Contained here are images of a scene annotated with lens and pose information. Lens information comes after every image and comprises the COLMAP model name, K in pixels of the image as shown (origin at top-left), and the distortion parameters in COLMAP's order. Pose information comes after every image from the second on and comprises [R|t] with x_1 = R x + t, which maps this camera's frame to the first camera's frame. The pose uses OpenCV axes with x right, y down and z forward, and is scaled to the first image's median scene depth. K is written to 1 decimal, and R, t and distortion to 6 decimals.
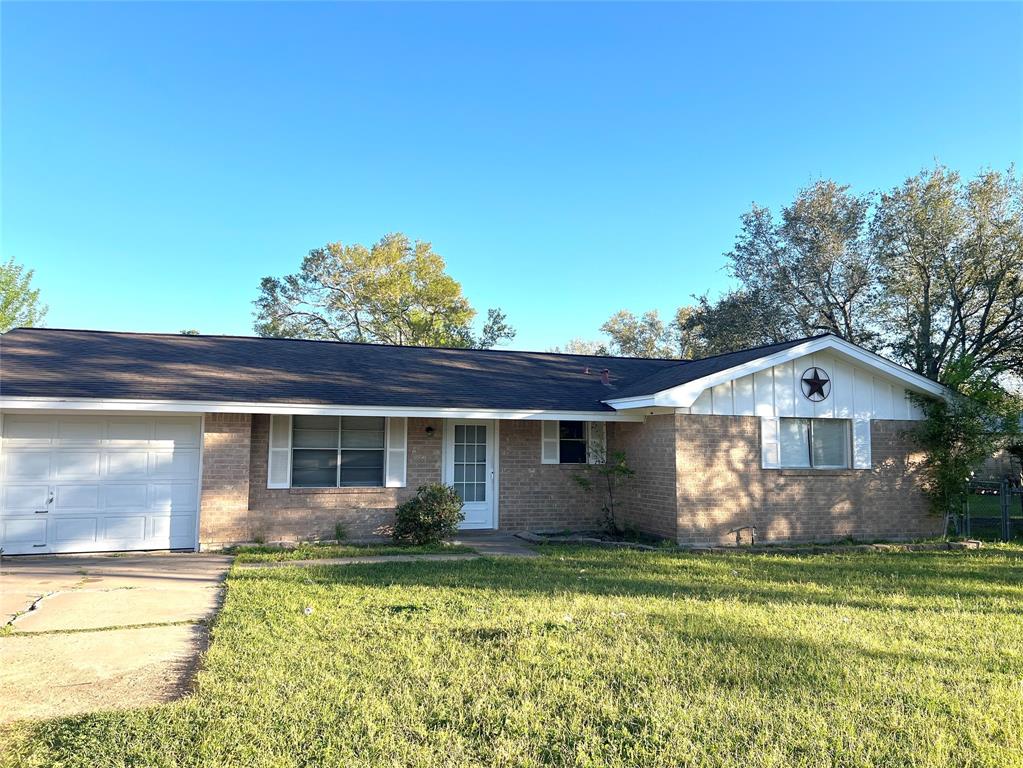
lens RADIAL K [[760.3, 0, 511.5], [0, 760.3, 384.0], [0, 0, 1]] dist [0.094656, -0.231160]
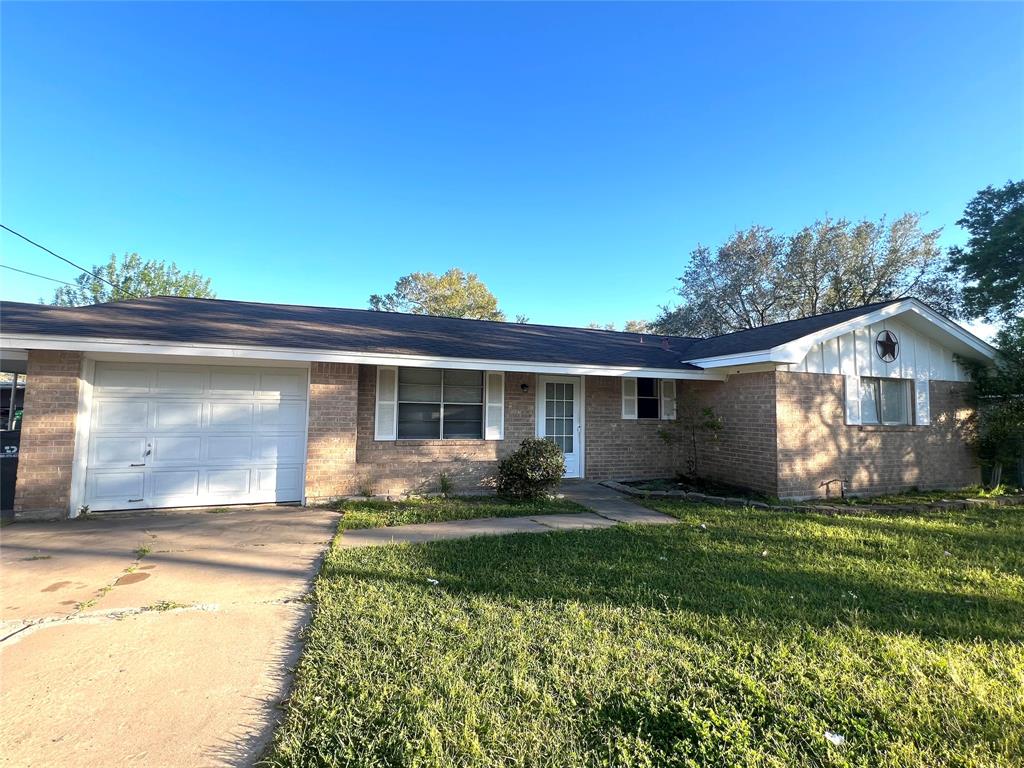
lens RADIAL K [[448.0, 0, 512.0], [0, 448.0, 384.0], [0, 0, 1]] dist [-0.024719, 0.000068]
pose [[0.999942, 0.008078, -0.007184, -0.125229], [-0.007858, 0.999517, 0.030082, 0.039878], [0.007423, -0.030024, 0.999522, 0.389003]]
